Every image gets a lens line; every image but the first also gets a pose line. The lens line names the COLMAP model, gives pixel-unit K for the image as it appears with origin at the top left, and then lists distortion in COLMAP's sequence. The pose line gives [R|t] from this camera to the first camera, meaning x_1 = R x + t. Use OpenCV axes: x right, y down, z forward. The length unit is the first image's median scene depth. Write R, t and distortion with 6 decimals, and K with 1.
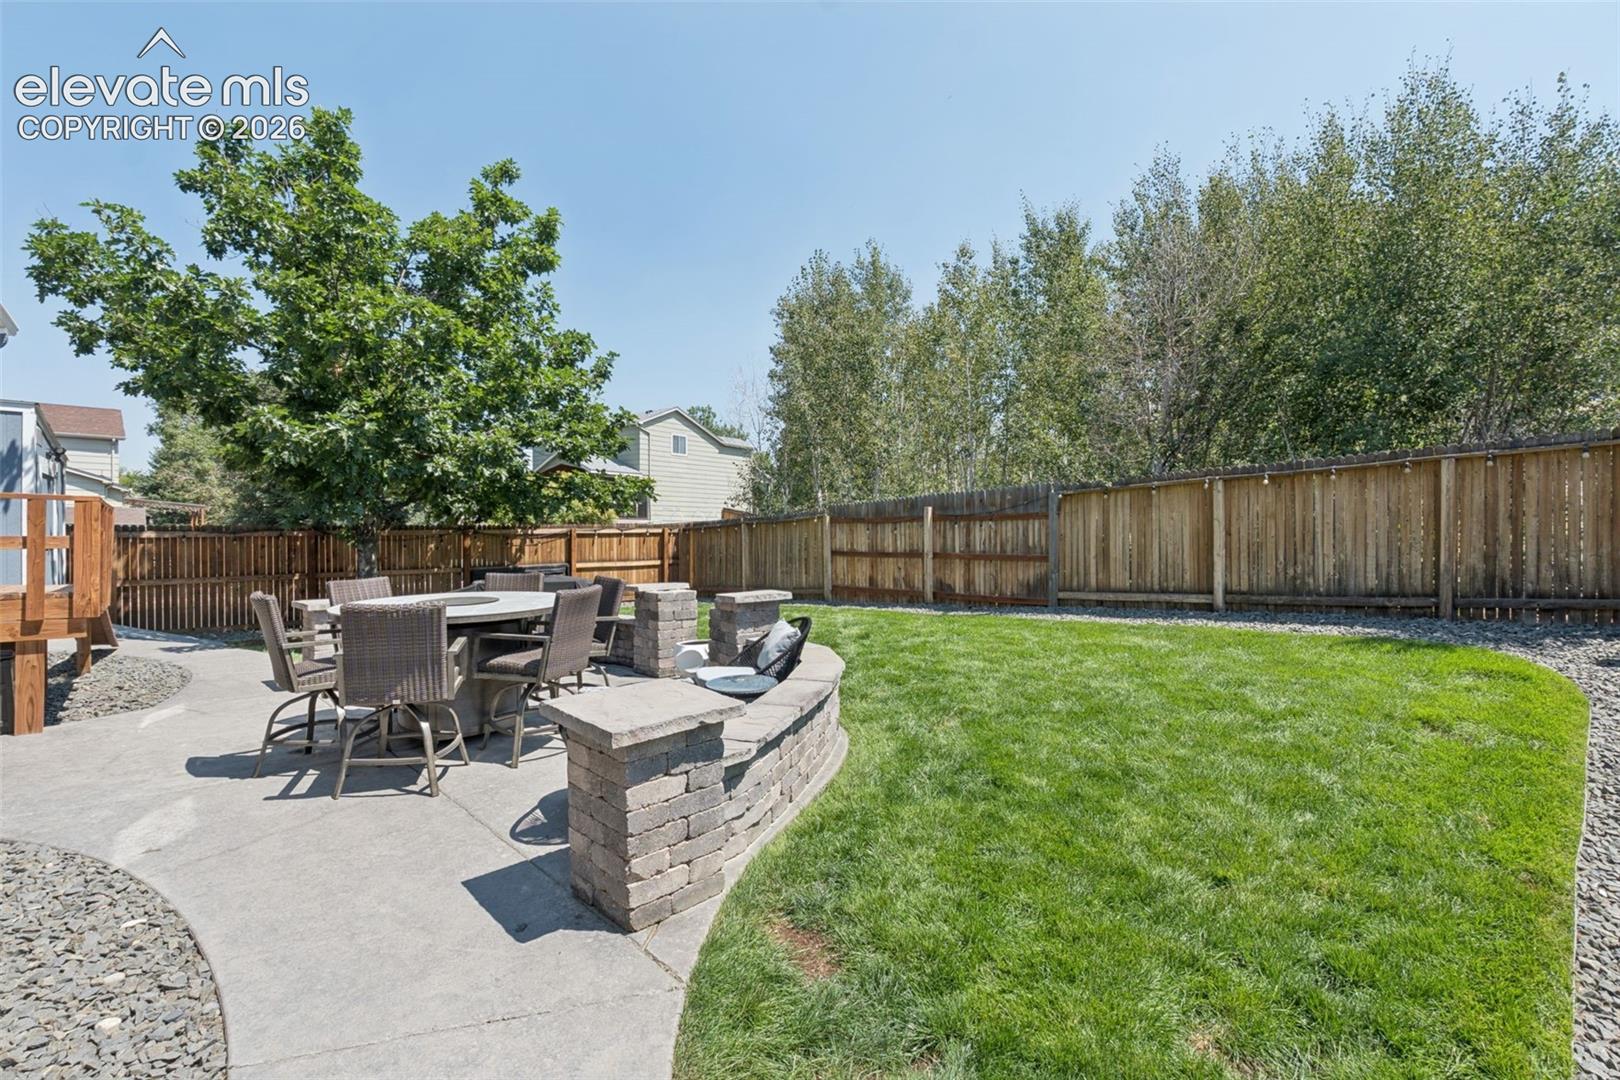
lens RADIAL K [[734.5, 0, 810.0], [0, 734.5, 540.0], [0, 0, 1]] dist [-0.014546, 0.000870]
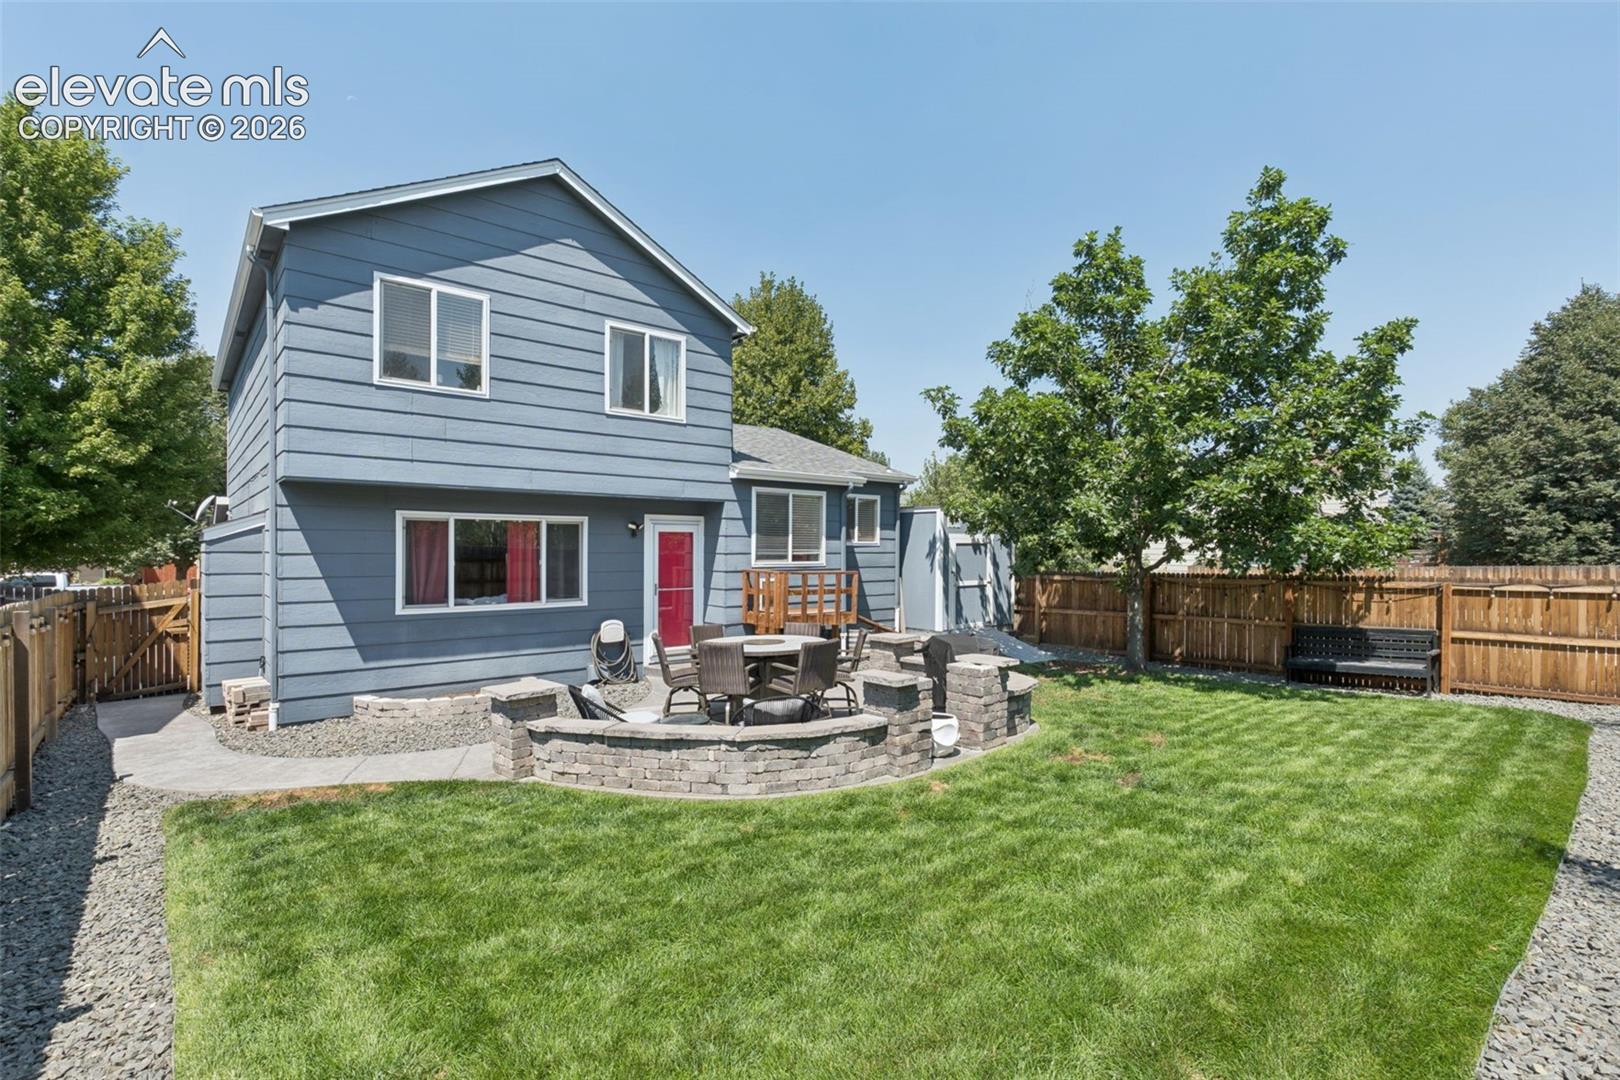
lens RADIAL K [[745.7, 0, 815.0], [0, 745.7, 557.2], [0, 0, 1]] dist [-0.016329, 0.000503]
pose [[-0.012458, 0.014876, -0.999812, 0.434066], [-0.007012, 0.999863, 0.014965, -0.049874], [0.999898, 0.007197, -0.012352, 0.400131]]
